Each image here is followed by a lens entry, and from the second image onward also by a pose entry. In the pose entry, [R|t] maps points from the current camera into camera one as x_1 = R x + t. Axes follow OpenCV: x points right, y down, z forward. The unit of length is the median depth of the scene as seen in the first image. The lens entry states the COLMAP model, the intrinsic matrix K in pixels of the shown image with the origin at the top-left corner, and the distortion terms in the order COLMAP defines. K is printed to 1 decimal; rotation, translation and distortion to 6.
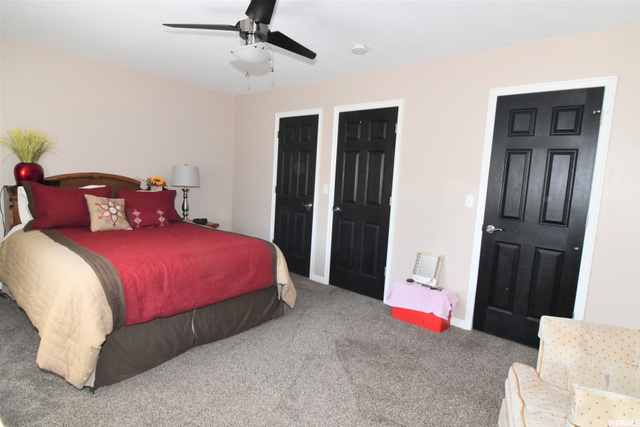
lens RADIAL K [[322.5, 0, 321.1], [0, 322.5, 208.3], [0, 0, 1]] dist [-0.013591, -0.000948]
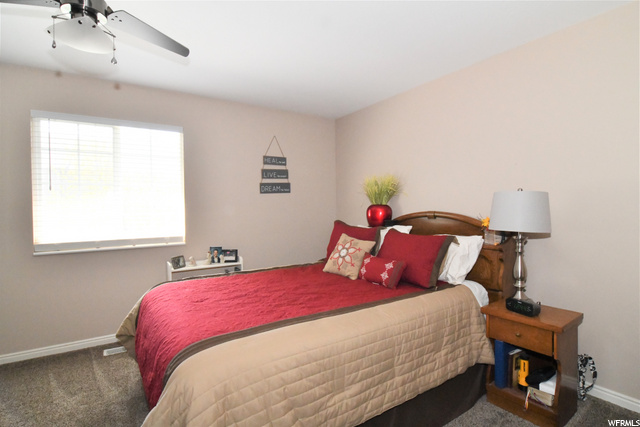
lens RADIAL K [[322.5, 0, 321.1], [0, 322.5, 208.3], [0, 0, 1]] dist [-0.013591, -0.000948]
pose [[-0.305394, -0.047379, -0.951047, 0.176972], [-0.090993, 0.995643, -0.020382, -0.069465], [0.947869, 0.080314, -0.308374, 0.896638]]
